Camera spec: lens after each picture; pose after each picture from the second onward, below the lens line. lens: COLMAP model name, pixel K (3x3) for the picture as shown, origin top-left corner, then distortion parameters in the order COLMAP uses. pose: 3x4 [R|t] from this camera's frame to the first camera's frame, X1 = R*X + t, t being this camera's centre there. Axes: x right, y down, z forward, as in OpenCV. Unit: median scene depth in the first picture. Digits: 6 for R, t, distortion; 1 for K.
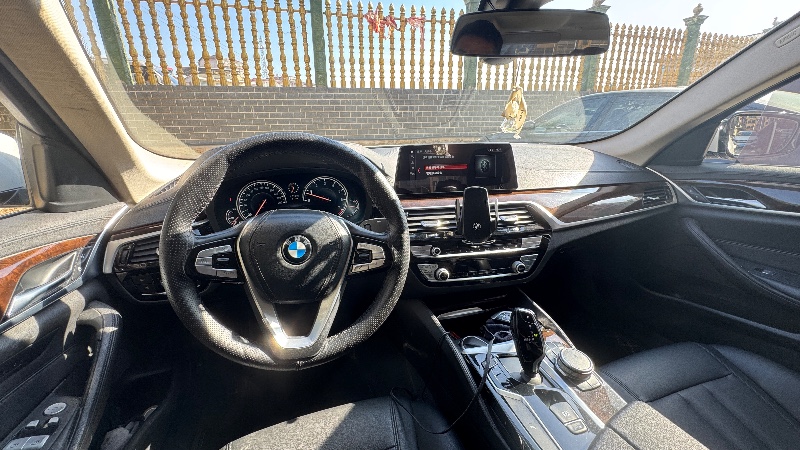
lens RADIAL K [[321.2, 0, 400.0], [0, 321.2, 225.0], [0, 0, 1]] dist [-0.005268, 0.000035]
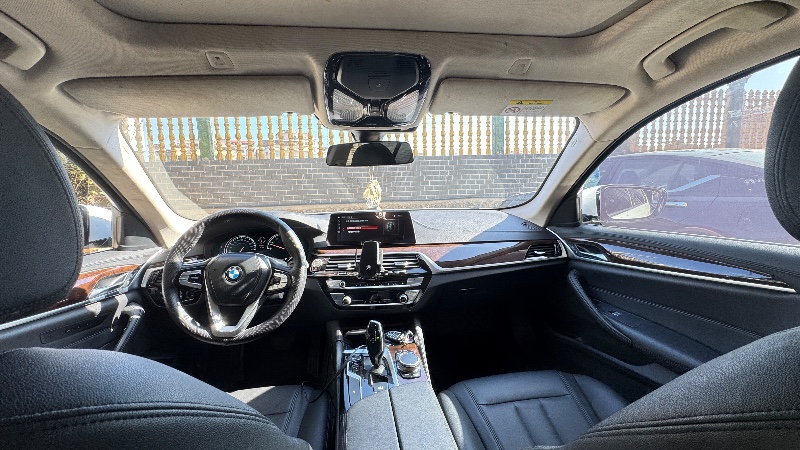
lens RADIAL K [[321.2, 0, 400.0], [0, 321.2, 225.0], [0, 0, 1]] dist [-0.005268, 0.000035]
pose [[0.986746, 0.003598, -0.162233, 0.563226], [-0.032495, 0.983885, -0.175824, 0.060028], [0.158986, 0.178765, 0.970962, -0.398989]]
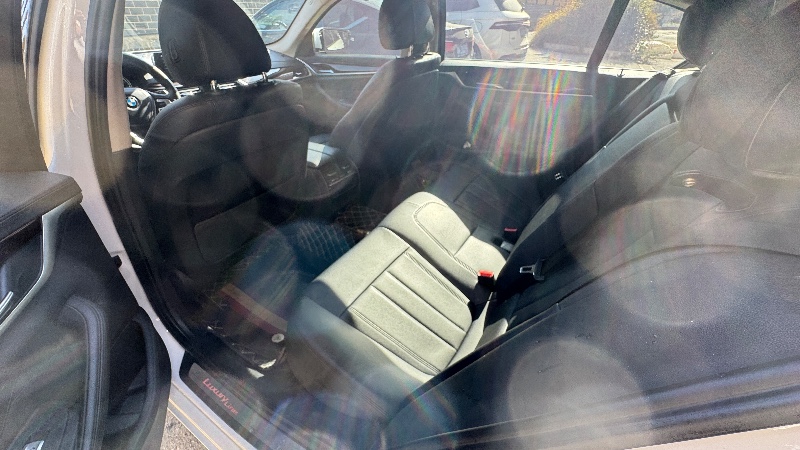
lens RADIAL K [[321.2, 0, 400.0], [0, 321.2, 225.0], [0, 0, 1]] dist [-0.005268, 0.000035]
pose [[0.752733, -0.343592, 0.561549, -0.303328], [0.172769, 0.926200, 0.335119, 0.310060], [-0.635251, -0.155237, 0.756543, -1.480427]]
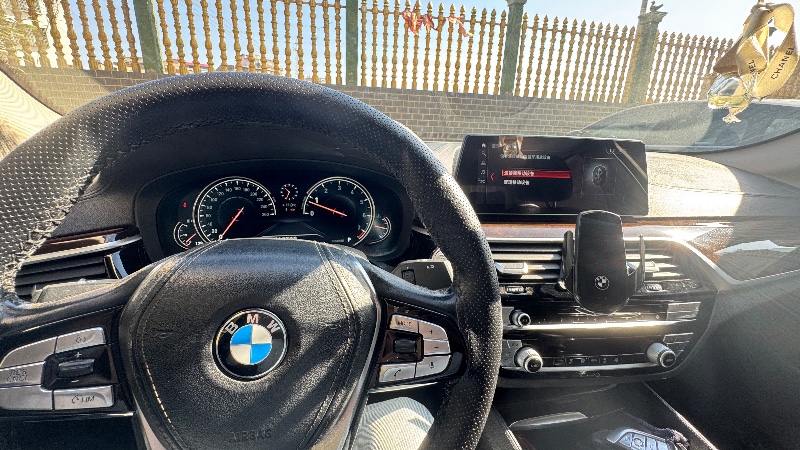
lens RADIAL K [[321.2, 0, 400.0], [0, 321.2, 225.0], [0, 0, 1]] dist [-0.005268, 0.000035]
pose [[0.995626, 0.070455, -0.061357, -0.073485], [-0.071448, 0.997344, -0.014142, -0.056877], [0.060198, 0.018464, 0.998016, 0.384996]]
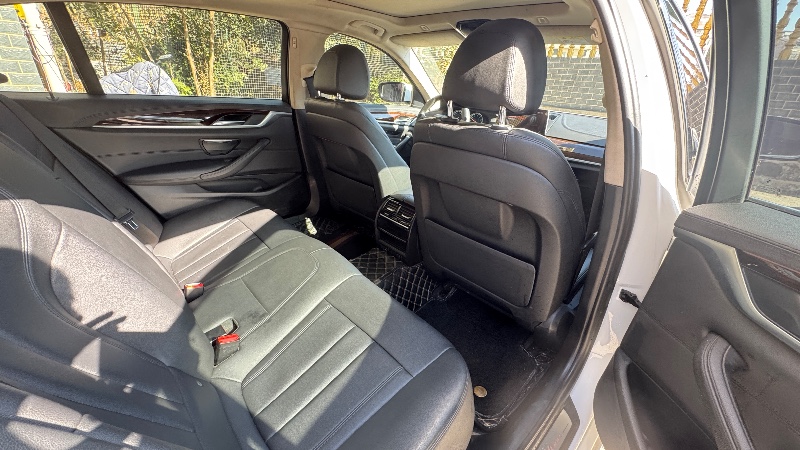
lens RADIAL K [[321.2, 0, 400.0], [0, 321.2, 225.0], [0, 0, 1]] dist [-0.005268, 0.000035]
pose [[0.439440, 0.418994, -0.794567, 1.935421], [-0.346981, 0.895071, 0.280092, 0.149445], [0.828551, 0.152616, 0.538713, -0.789944]]
